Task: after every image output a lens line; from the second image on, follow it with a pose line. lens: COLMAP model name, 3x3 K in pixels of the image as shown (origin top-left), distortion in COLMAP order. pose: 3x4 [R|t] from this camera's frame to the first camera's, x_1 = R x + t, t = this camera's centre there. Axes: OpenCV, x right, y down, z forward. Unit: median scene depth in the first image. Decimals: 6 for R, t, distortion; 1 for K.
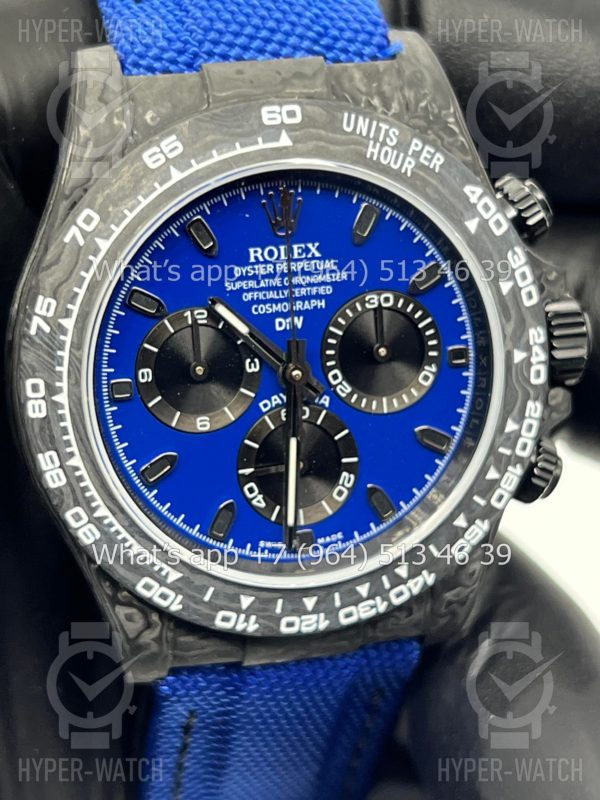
lens RADIAL K [[1817.0, 0, 283.1], [0, 1817.0, 392.6], [0, 0, 1]] dist [0.224110, 0.192985]
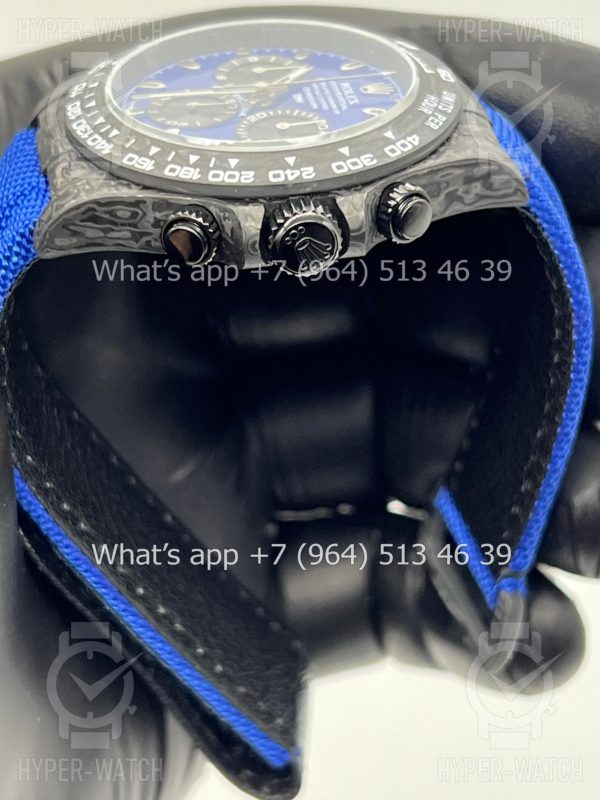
lens RADIAL K [[1821.8, 0, 300.0], [0, 1821.8, 400.0], [0, 0, 1]] dist [0.246459, -0.127136]
pose [[0.103369, 0.326826, -0.939414, 1.375616], [-0.990918, -0.047822, -0.125674, 0.124194], [-0.085999, 0.943874, 0.318915, 0.771962]]
